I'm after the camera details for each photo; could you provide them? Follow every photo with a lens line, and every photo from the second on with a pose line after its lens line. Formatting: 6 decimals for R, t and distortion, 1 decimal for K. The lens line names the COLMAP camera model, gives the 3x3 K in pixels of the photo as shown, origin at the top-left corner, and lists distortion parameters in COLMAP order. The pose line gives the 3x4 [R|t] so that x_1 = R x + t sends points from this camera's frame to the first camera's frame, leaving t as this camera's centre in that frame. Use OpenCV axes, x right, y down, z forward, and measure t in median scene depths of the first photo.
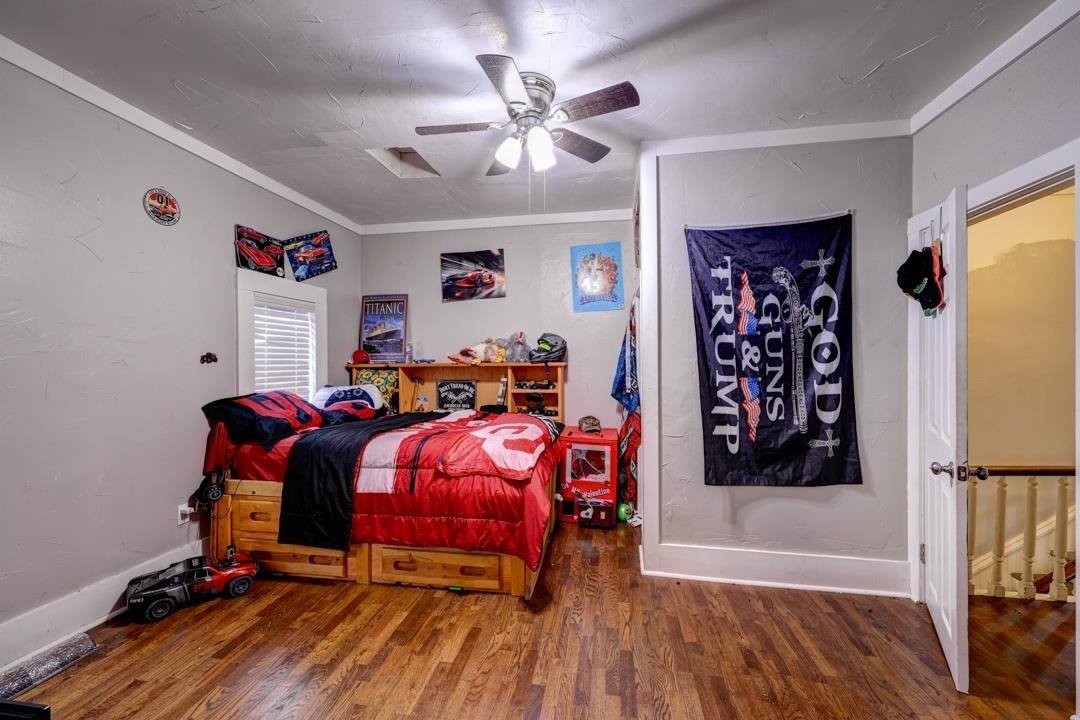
lens RADIAL K [[440.9, 0, 534.9], [0, 440.9, 361.7], [0, 0, 1]] dist [0.001851, 0.000446]
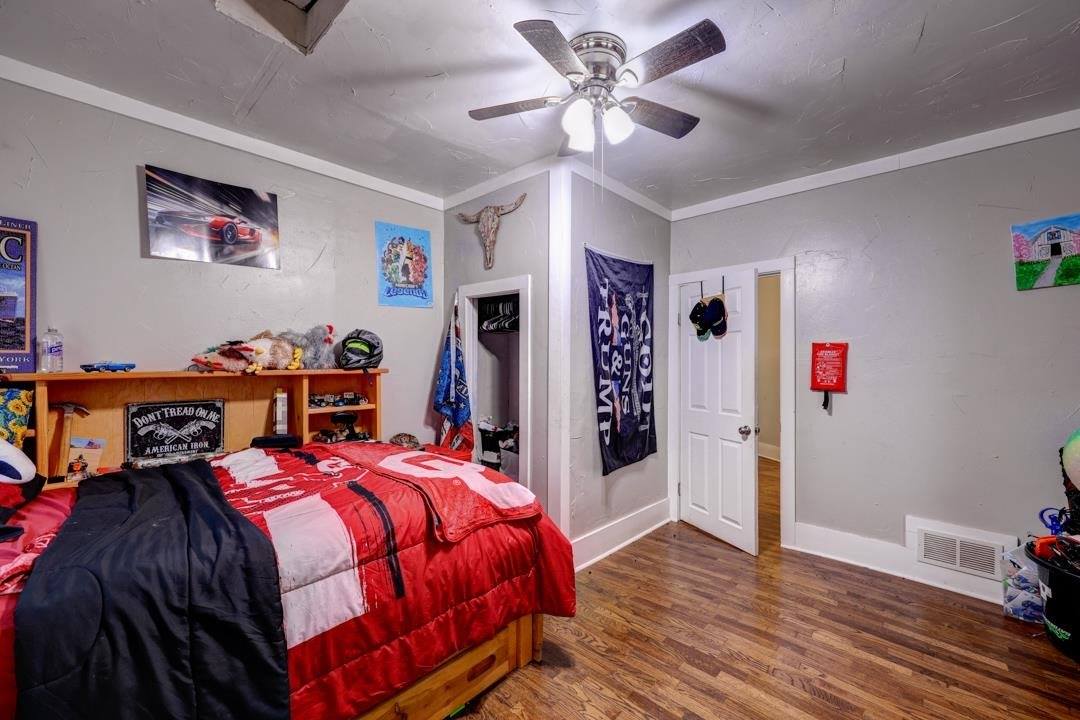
lens RADIAL K [[440.9, 0, 539.9], [0, 440.9, 361.1], [0, 0, 1]] dist [0.001851, 0.000446]
pose [[0.540824, 0.007591, 0.841102, -0.654921], [-0.001032, 0.999965, -0.008361, -0.007892], [-0.841135, 0.003654, 0.540813, 0.513728]]
